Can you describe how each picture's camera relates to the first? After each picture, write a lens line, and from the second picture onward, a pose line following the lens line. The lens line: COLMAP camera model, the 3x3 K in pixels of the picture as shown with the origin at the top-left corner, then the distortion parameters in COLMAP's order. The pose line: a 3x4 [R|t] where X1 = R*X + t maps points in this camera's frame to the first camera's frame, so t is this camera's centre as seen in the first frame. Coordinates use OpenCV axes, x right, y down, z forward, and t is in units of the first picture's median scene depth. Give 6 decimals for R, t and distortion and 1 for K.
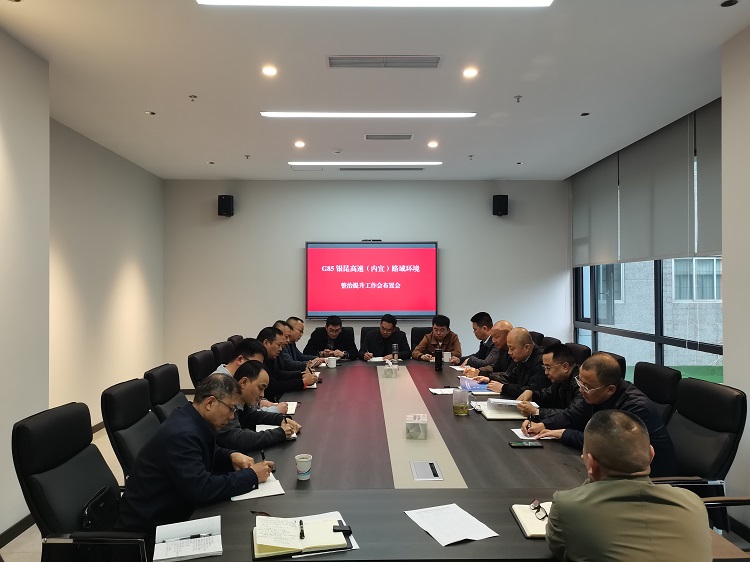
lens RADIAL K [[566.0, 0, 377.4], [0, 566.0, 283.7], [0, 0, 1]] dist [0.027919, 0.000488]
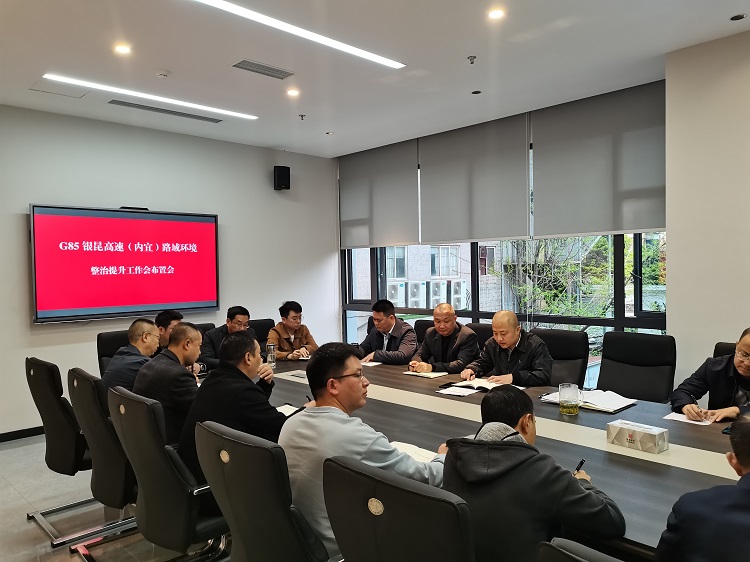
lens RADIAL K [[566.0, 0, 372.5], [0, 566.0, 280.8], [0, 0, 1]] dist [0.027919, 0.000488]
pose [[0.729767, -0.026384, 0.683187, -0.289095], [0.012488, 0.999603, 0.025264, 0.002020], [-0.683582, -0.009905, 0.729806, 0.256024]]
